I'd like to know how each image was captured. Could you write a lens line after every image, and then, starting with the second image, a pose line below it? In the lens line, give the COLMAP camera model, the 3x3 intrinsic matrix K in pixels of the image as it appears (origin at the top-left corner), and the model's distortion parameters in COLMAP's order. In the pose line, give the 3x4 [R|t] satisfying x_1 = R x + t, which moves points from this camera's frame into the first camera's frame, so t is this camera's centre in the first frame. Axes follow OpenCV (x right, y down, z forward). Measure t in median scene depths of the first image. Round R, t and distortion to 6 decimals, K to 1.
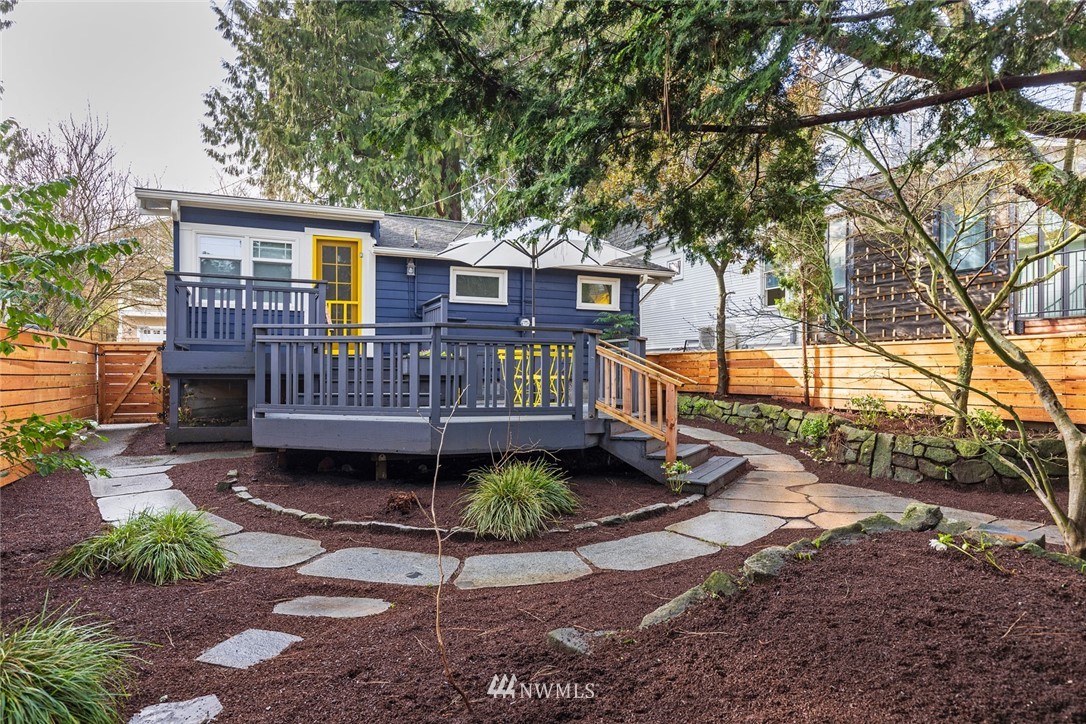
lens RADIAL K [[696.3, 0, 543.0], [0, 696.3, 362.0], [0, 0, 1]] dist [0.001790, -0.000937]
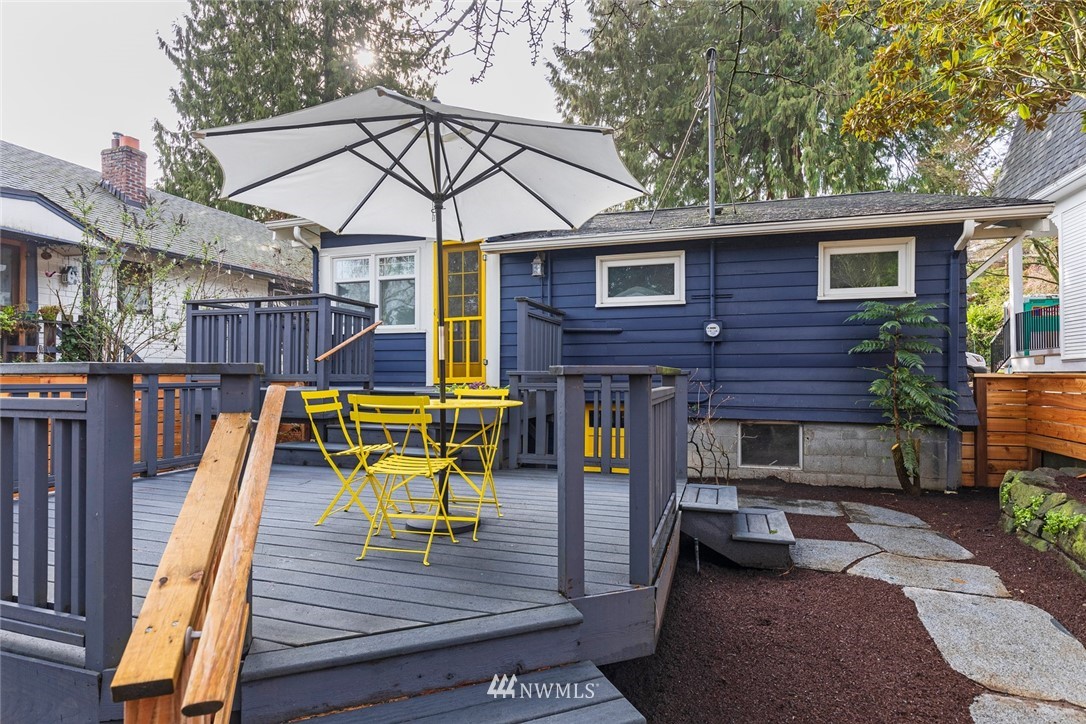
lens RADIAL K [[565.2, 0, 543.0], [0, 565.2, 362.0], [0, 0, 1]] dist [-0.000755, -0.000522]
pose [[0.752484, -0.020207, -0.658300, 0.198322], [0.016167, 0.999795, -0.012208, -0.024085], [0.658412, -0.001456, 0.752657, 0.527523]]
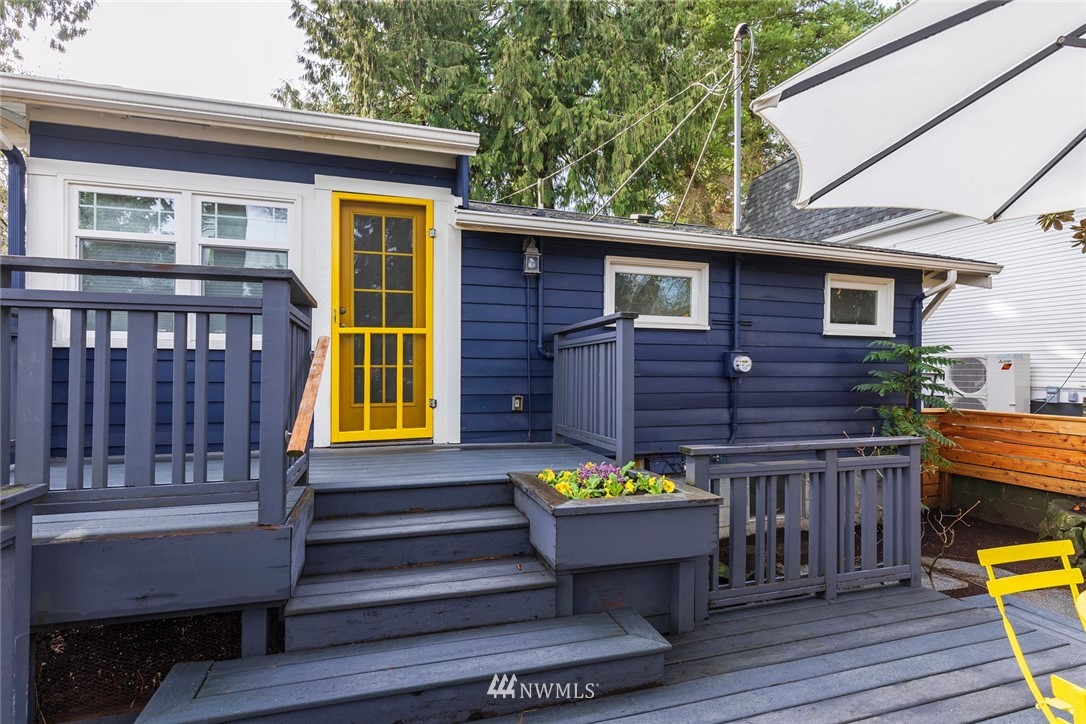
lens RADIAL K [[541.7, 0, 543.0], [0, 541.7, 362.0], [0, 0, 1]] dist [0.002288, 0.000736]
pose [[0.995273, -0.003937, -0.097041, -0.138775], [0.003743, 0.999991, -0.002174, -0.058442], [0.097049, 0.001800, 0.995278, 0.593164]]
